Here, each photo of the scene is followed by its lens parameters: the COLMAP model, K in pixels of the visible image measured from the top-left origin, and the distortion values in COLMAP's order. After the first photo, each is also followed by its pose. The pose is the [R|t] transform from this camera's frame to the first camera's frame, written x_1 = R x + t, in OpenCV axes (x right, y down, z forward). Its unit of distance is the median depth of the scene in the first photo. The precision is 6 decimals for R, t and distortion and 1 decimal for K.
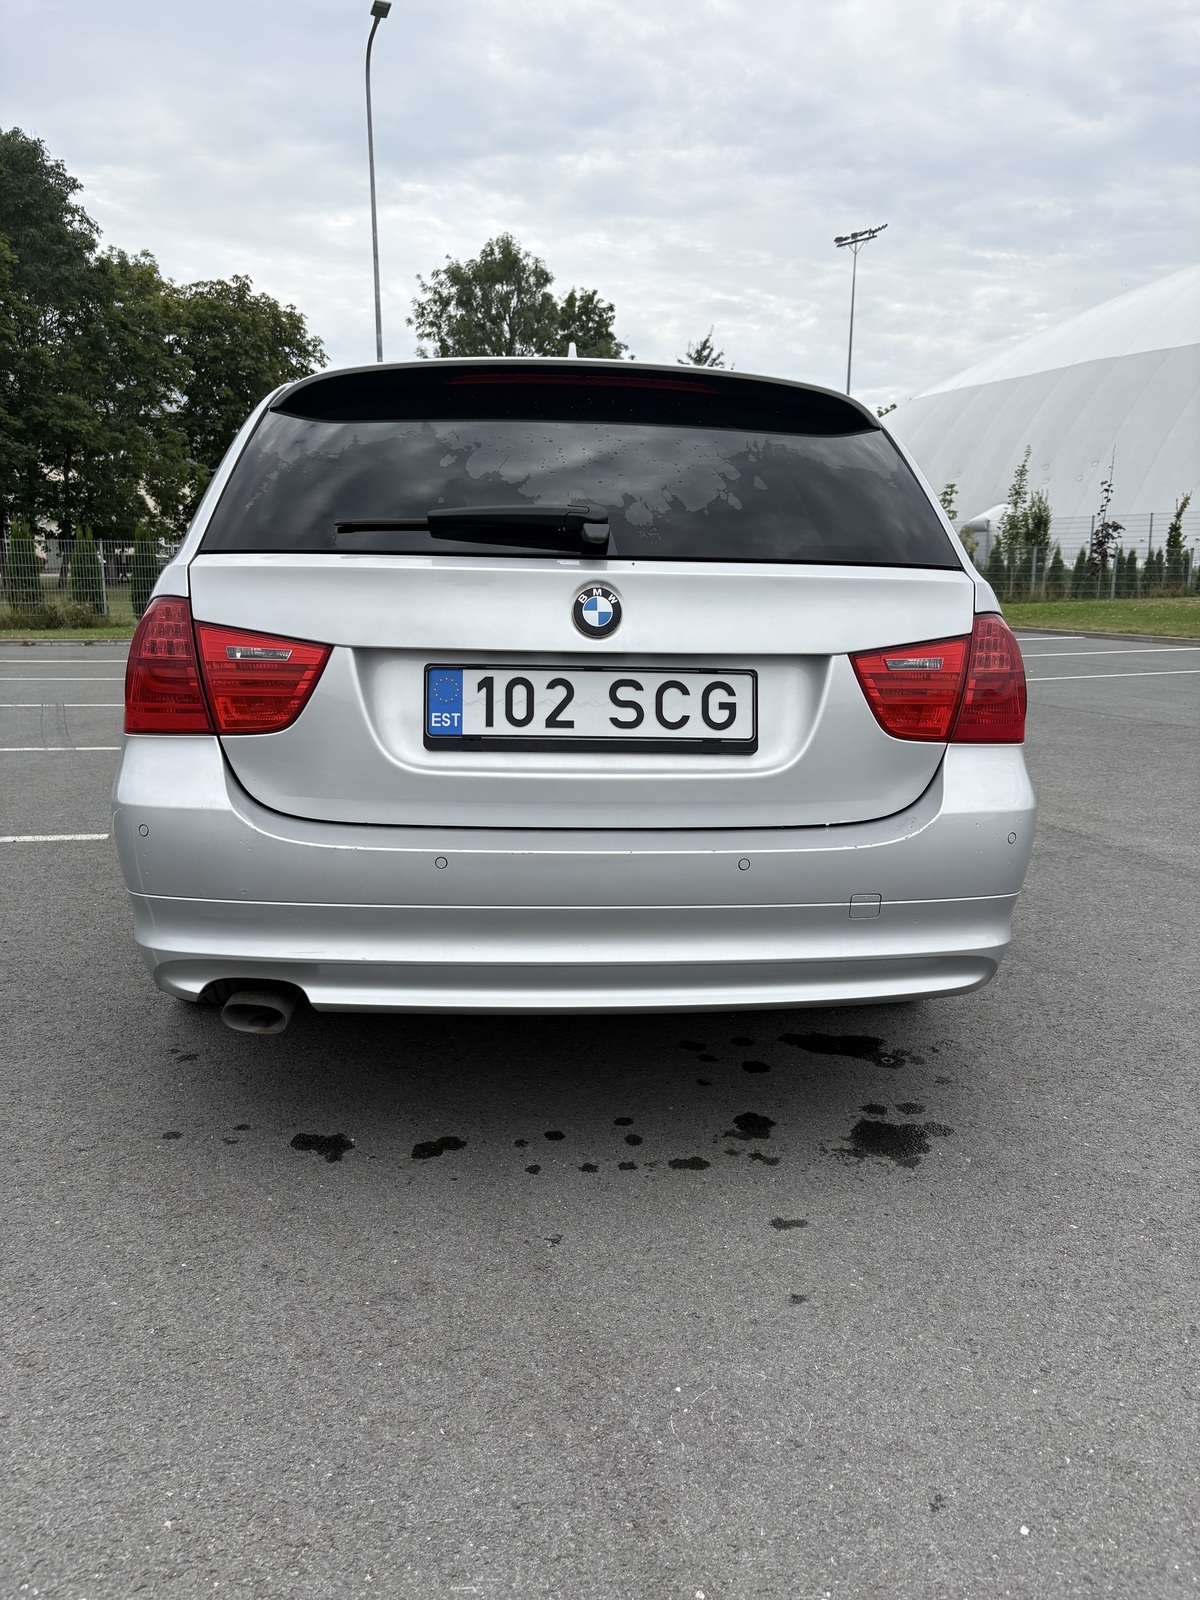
lens RADIAL K [[1209.8, 0, 597.1], [0, 1209.8, 796.9], [0, 0, 1]] dist [0.048970, -0.042550]
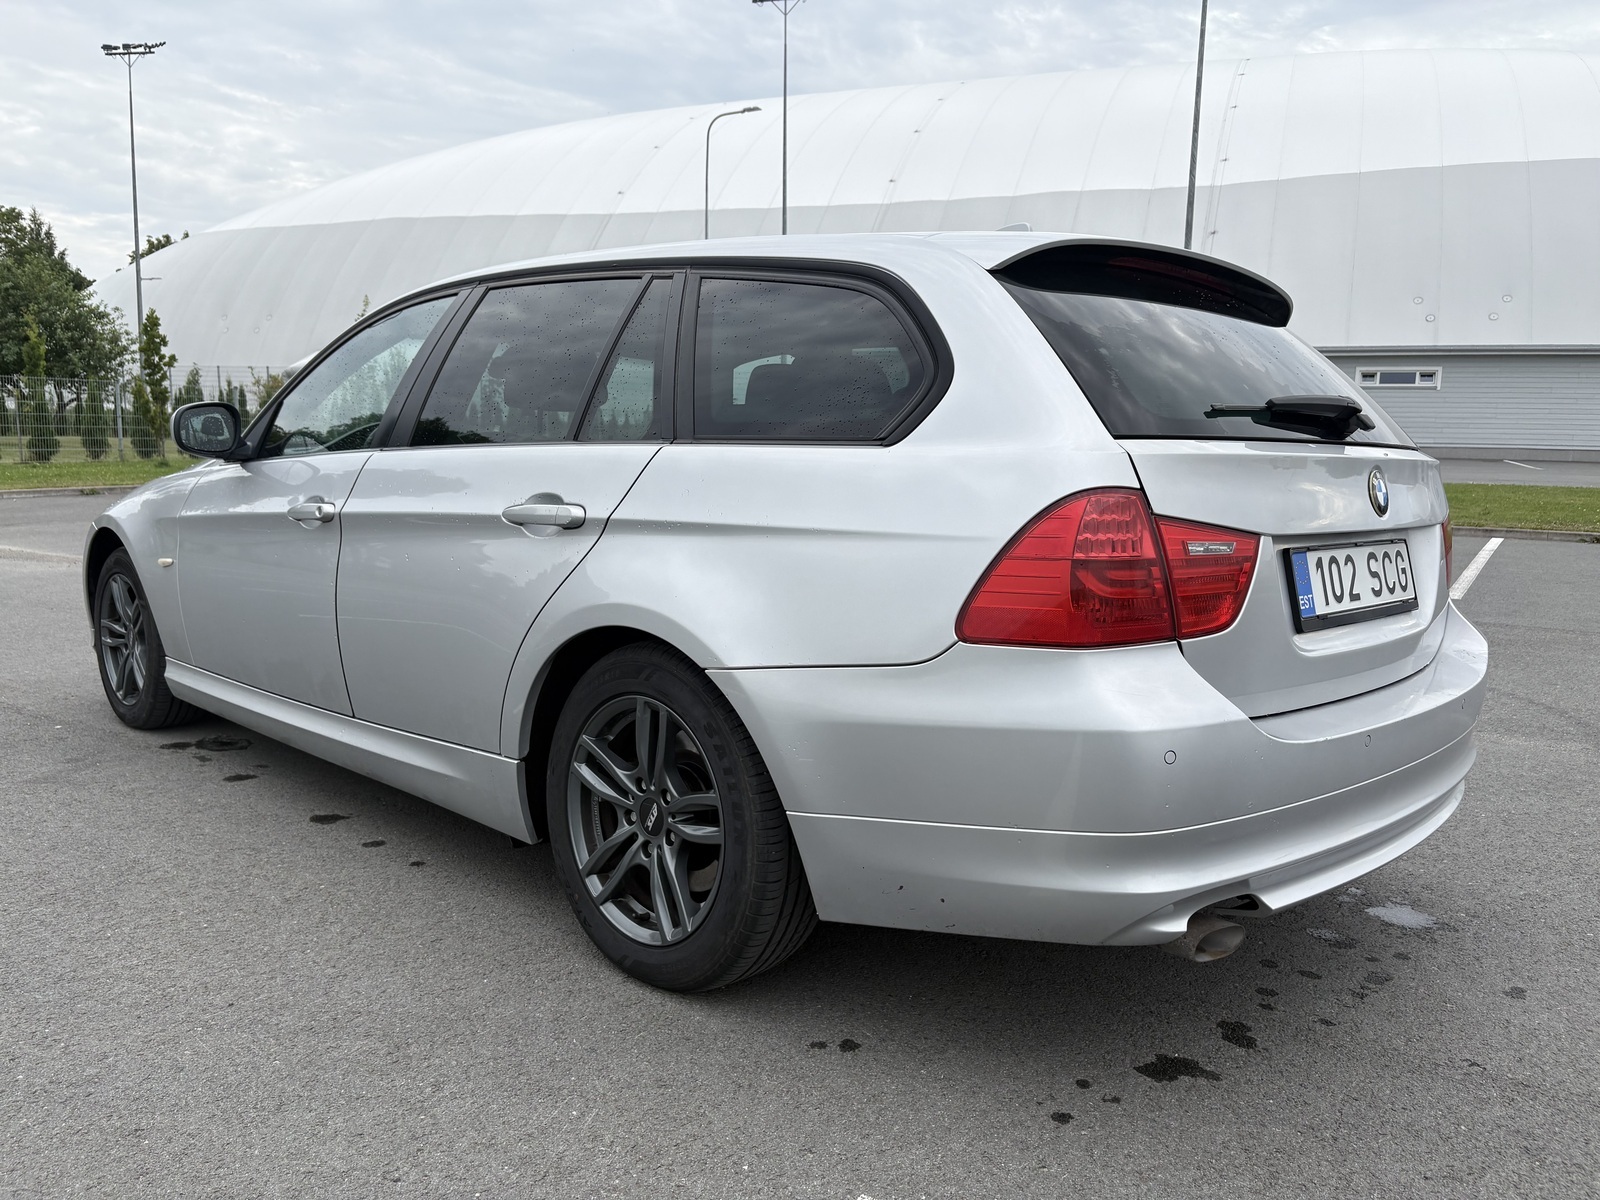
lens RADIAL K [[1209.8, 0, 793.6], [0, 1209.8, 603.9], [0, 0, 1]] dist [0.048970, -0.042550]
pose [[0.758347, -0.082924, 0.646555, -0.654286], [0.104121, 0.994550, 0.005431, -0.065951], [-0.643481, 0.063202, 0.762848, 0.290338]]
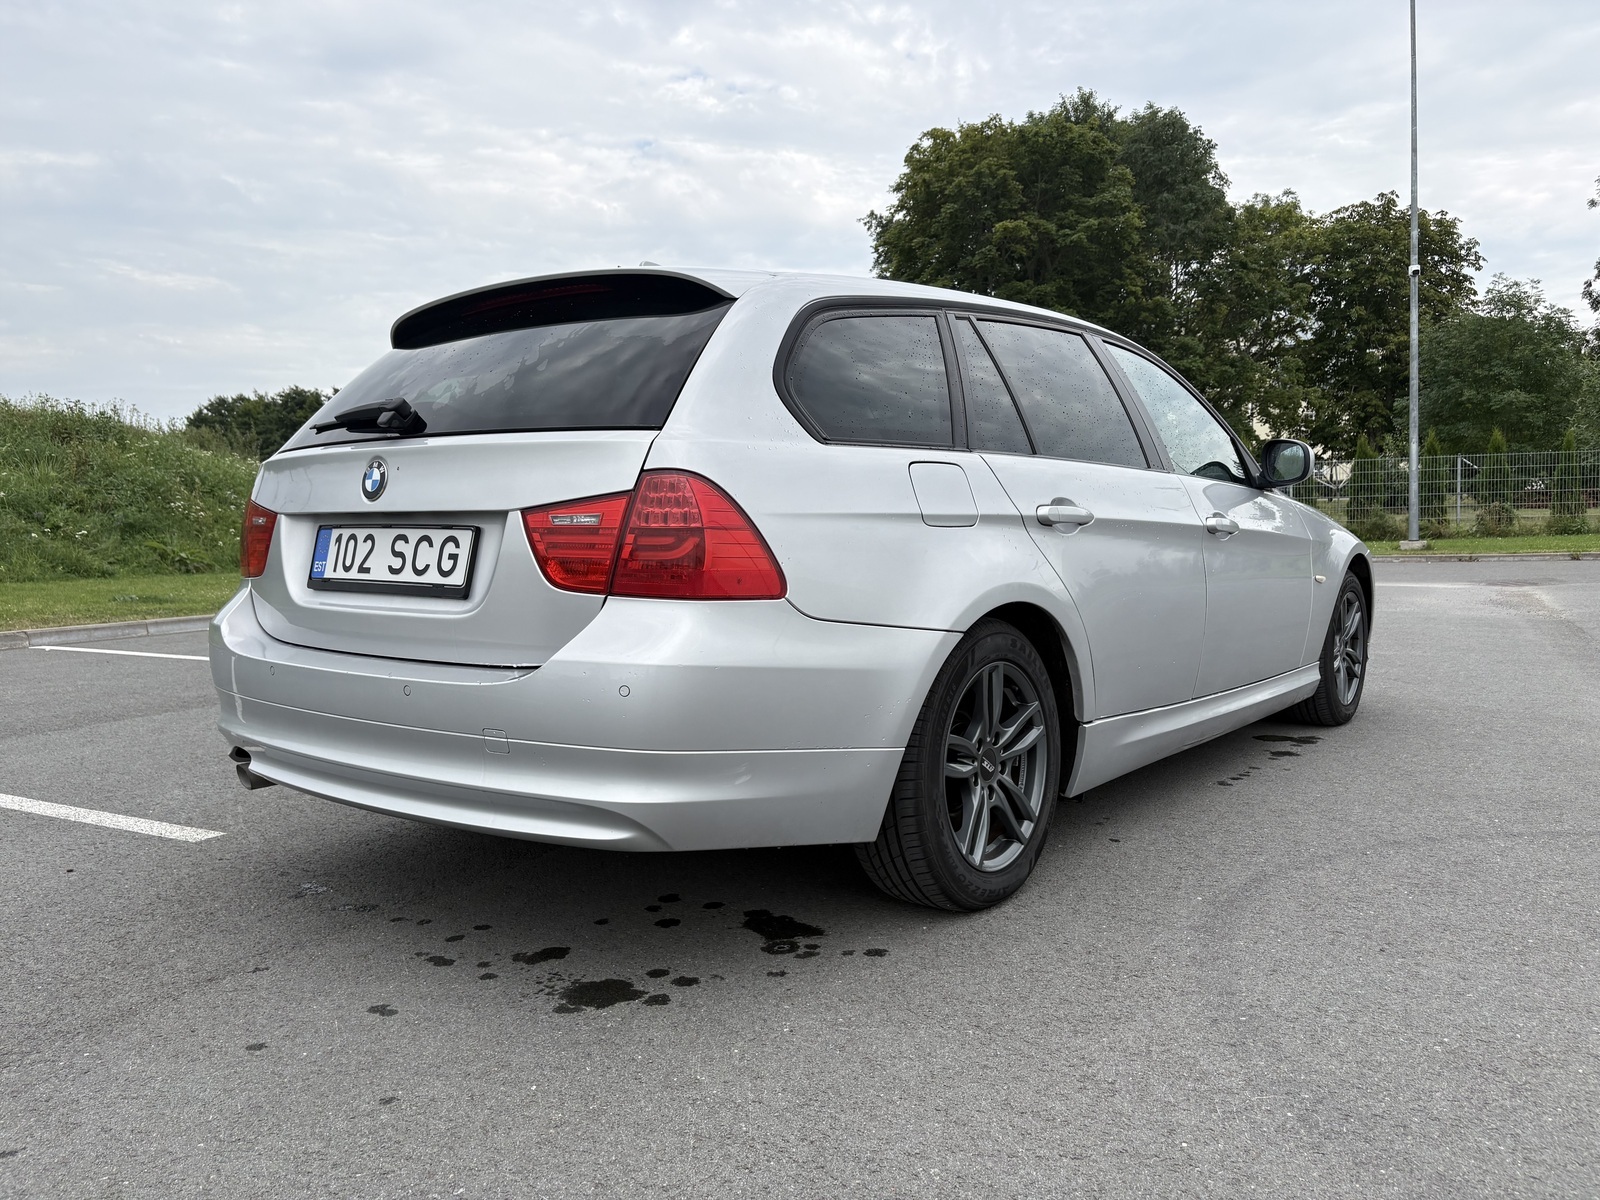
lens RADIAL K [[1209.8, 0, 810.7], [0, 1209.8, 604.4], [0, 0, 1]] dist [0.048970, -0.042550]
pose [[0.732714, 0.025847, -0.680045, 0.688294], [-0.091773, 0.993903, -0.061105, 0.005853], [0.674320, 0.107182, 0.730619, 0.231056]]
